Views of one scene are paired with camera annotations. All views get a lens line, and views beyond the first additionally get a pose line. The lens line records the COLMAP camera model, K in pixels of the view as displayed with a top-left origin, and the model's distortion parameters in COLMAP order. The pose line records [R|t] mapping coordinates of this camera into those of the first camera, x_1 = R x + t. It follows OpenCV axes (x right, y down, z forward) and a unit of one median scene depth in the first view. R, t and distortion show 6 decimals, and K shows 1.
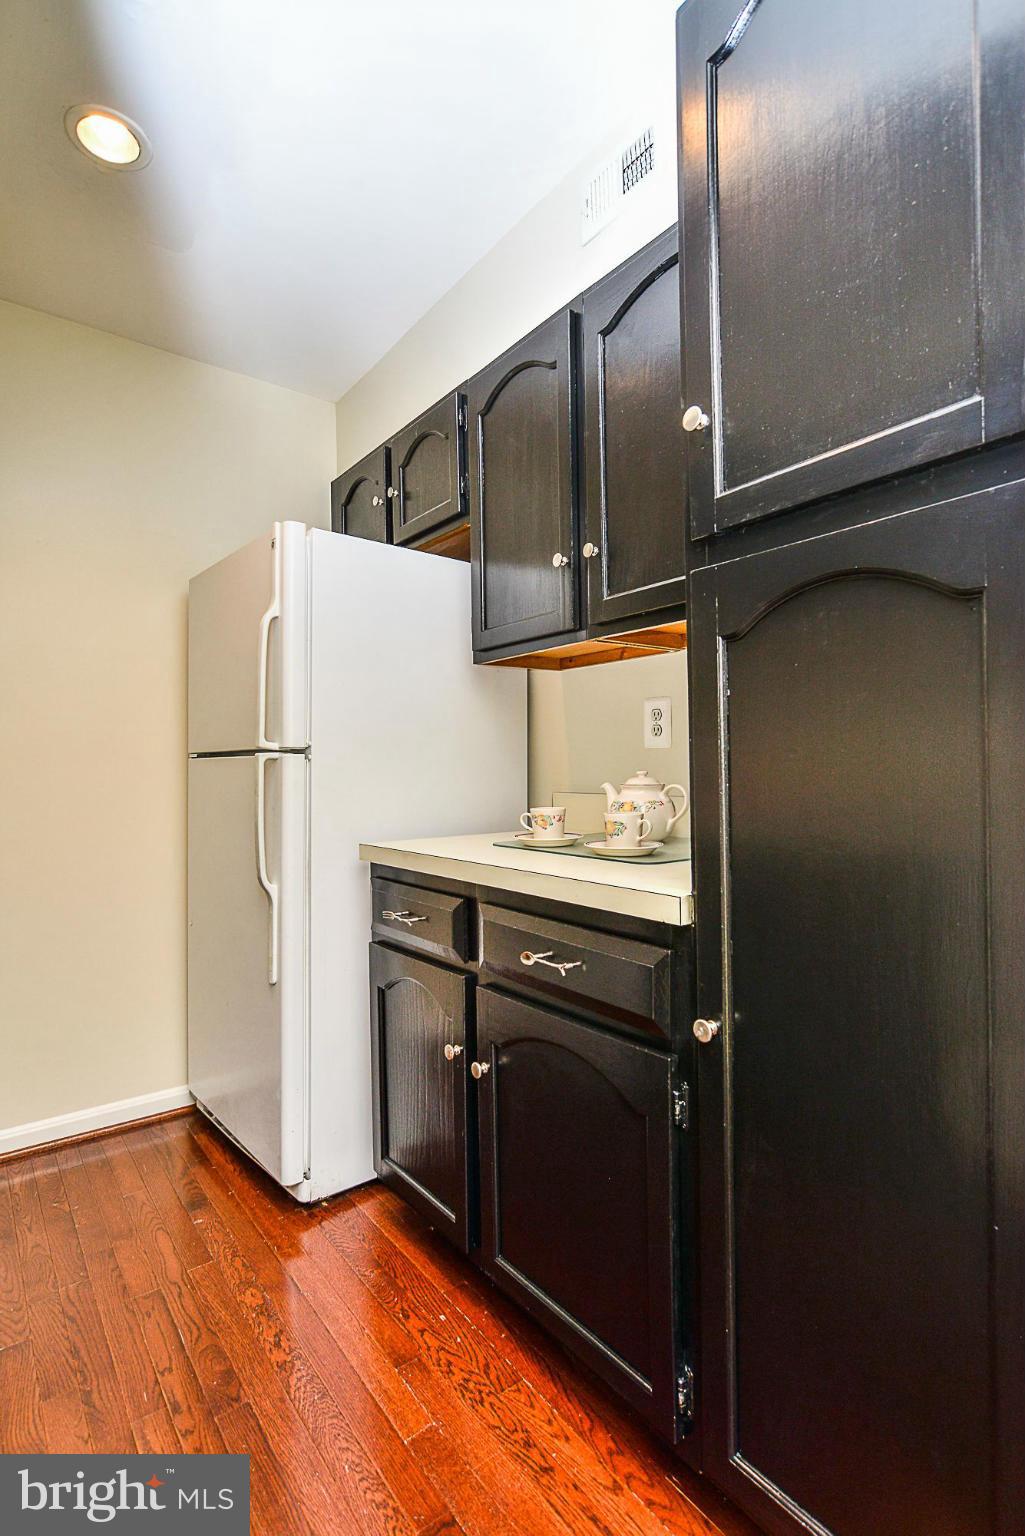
lens RADIAL K [[766.1, 0, 524.0], [0, 766.1, 771.6], [0, 0, 1]] dist [0.000298, 0.005472]
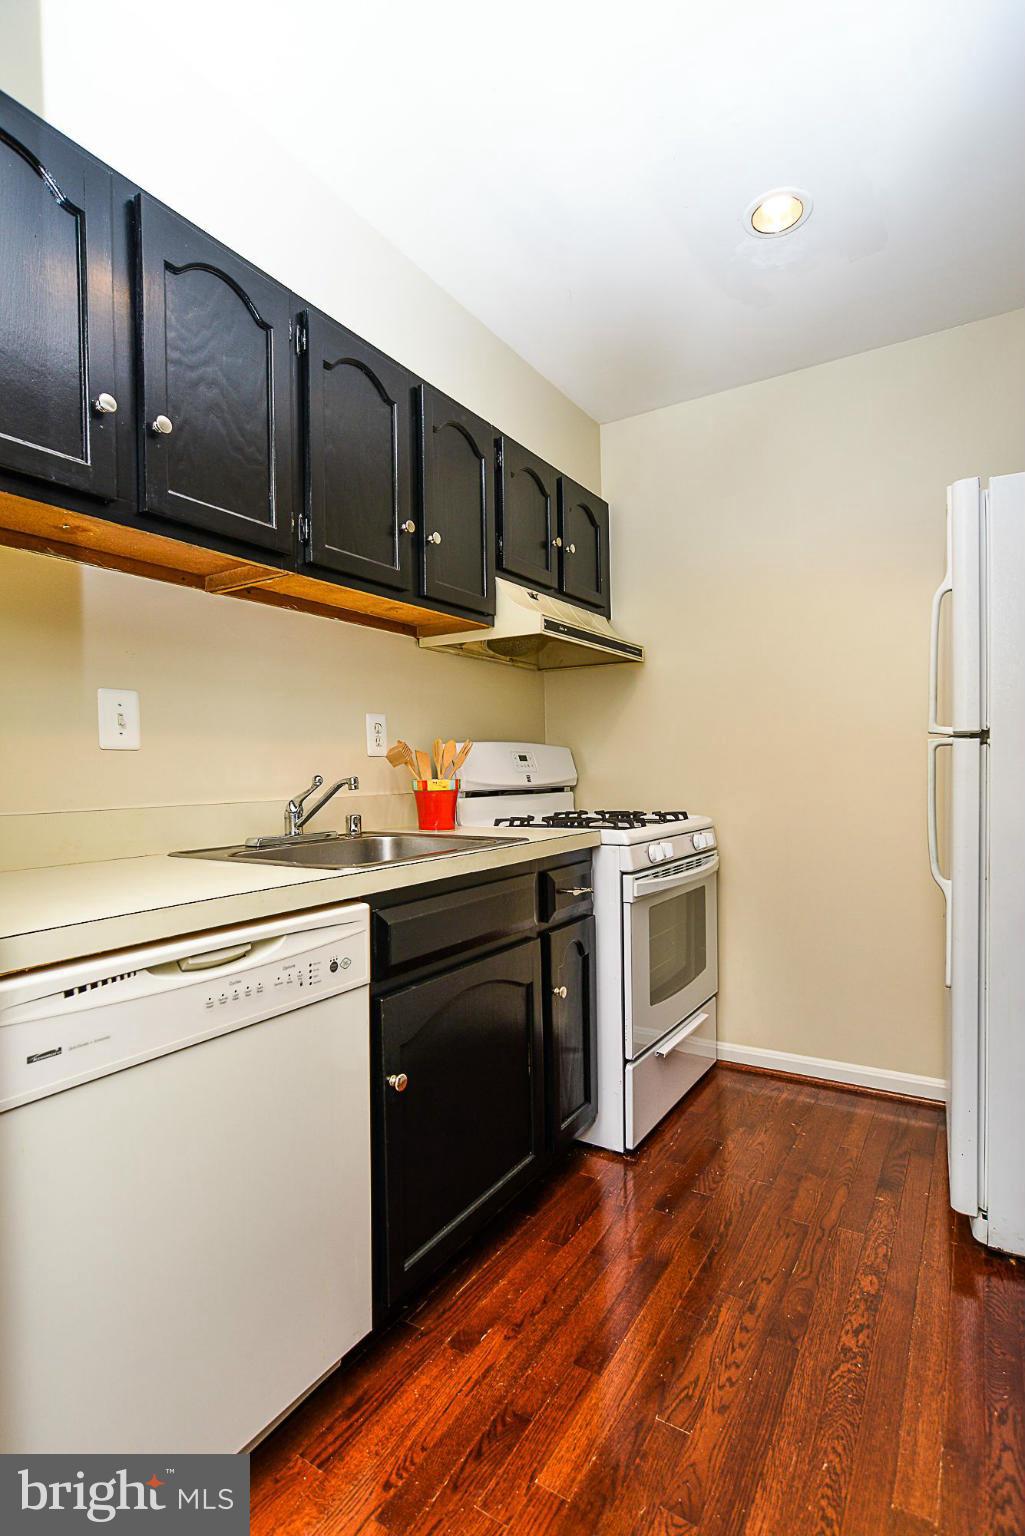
lens RADIAL K [[766.1, 0, 523.6], [0, 766.1, 764.9], [0, 0, 1]] dist [0.000298, 0.005472]
pose [[0.356712, -0.007368, -0.934185, 0.415187], [0.008086, 0.999956, -0.004799, 0.009746], [0.934179, -0.005842, 0.356756, 0.220204]]
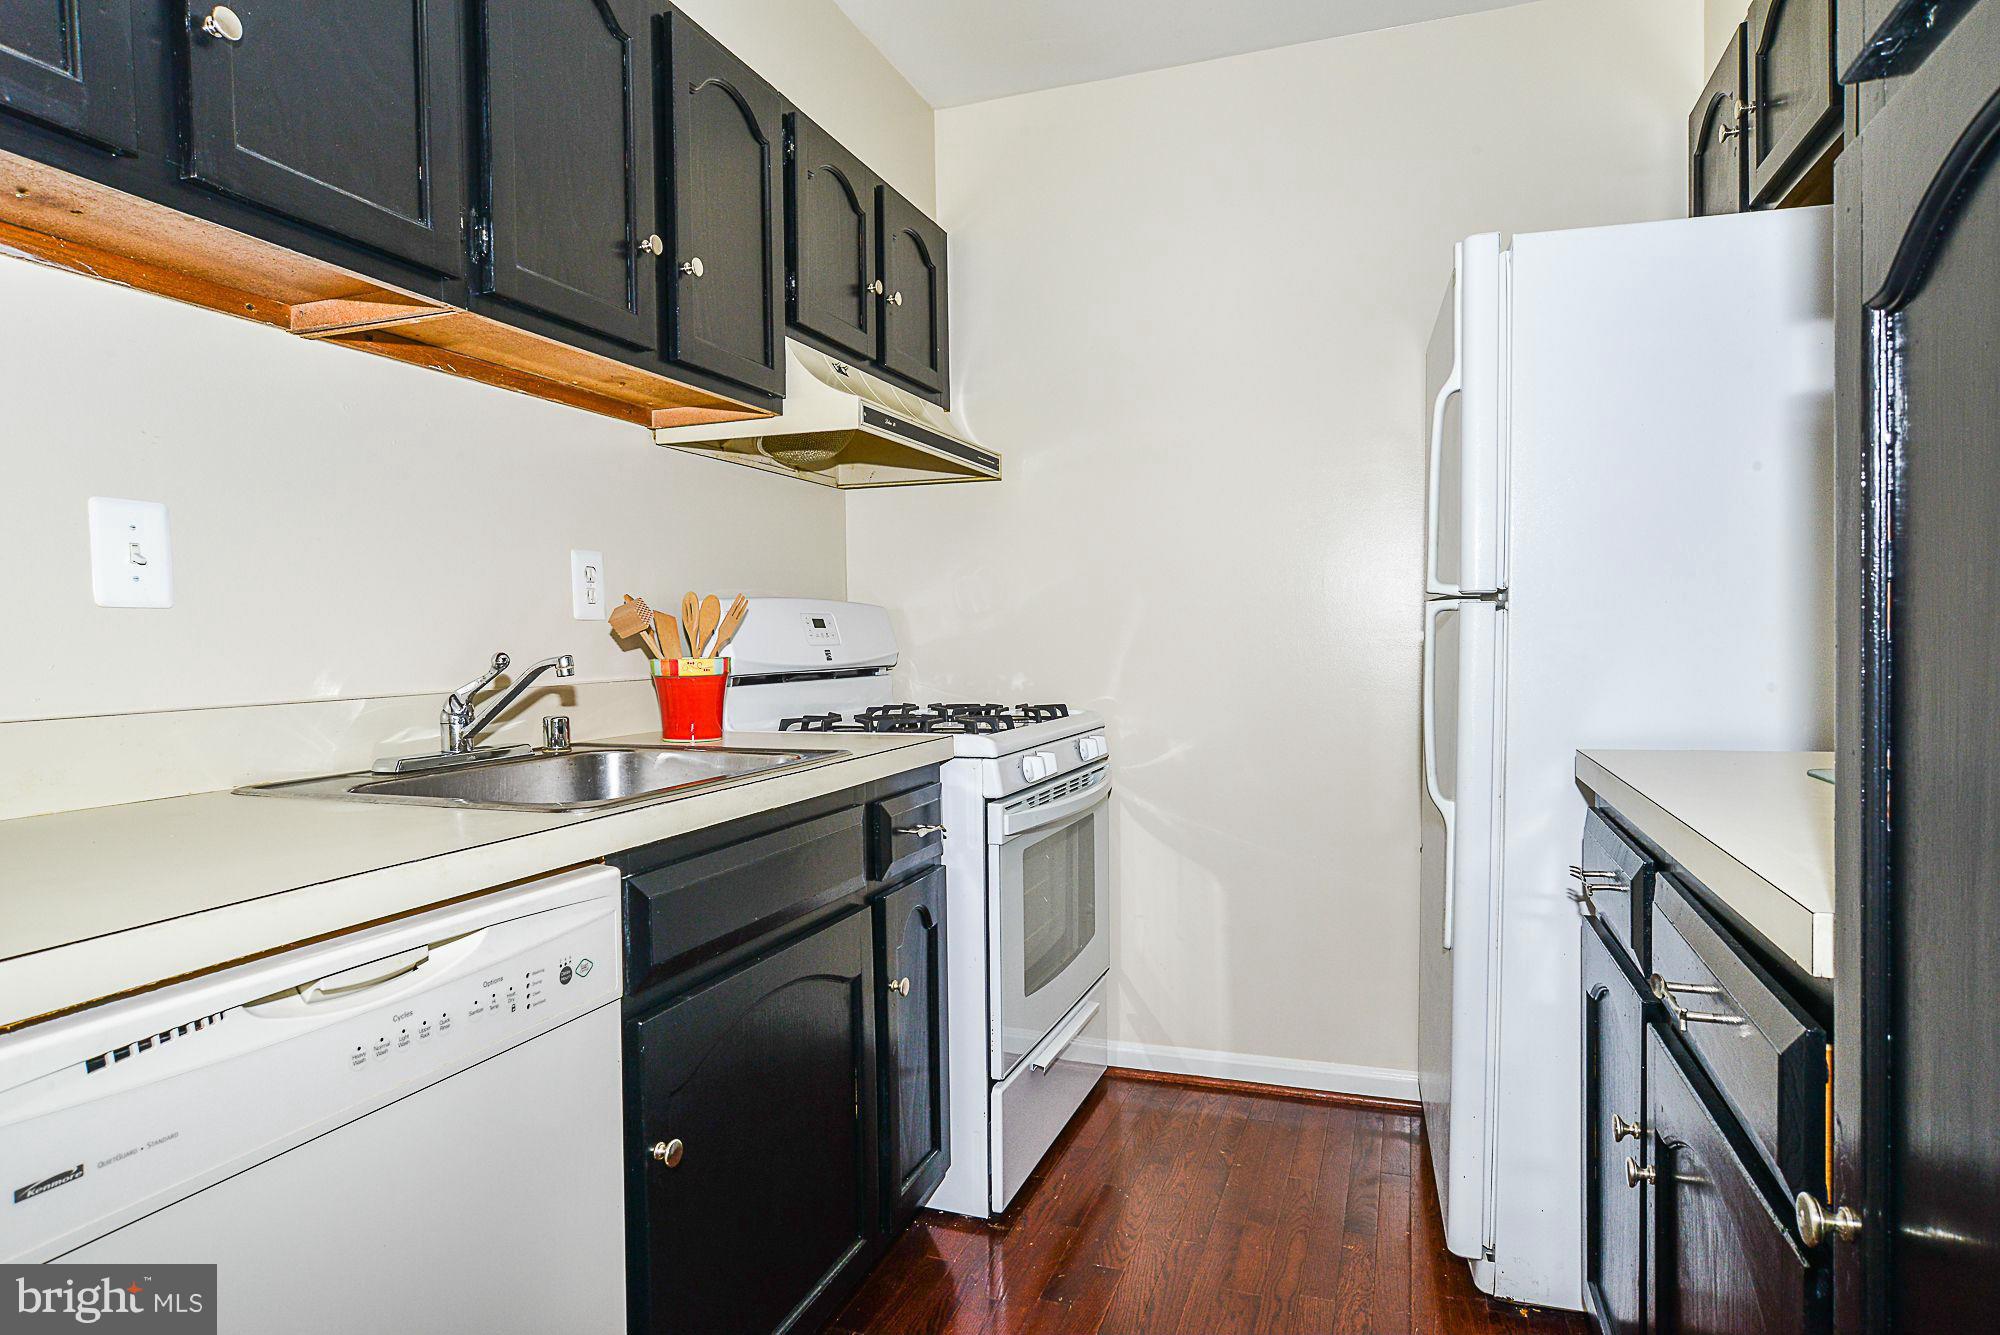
lens RADIAL K [[1144.7, 0, 1008.6], [0, 1144.7, 662.9], [0, 0, 1]] dist [-0.009078, 0.011010]
pose [[0.541907, 0.017984, -0.840246, 0.342757], [0.004417, 0.999696, 0.024245, 0.004196], [0.840427, -0.016850, 0.541663, 0.169630]]
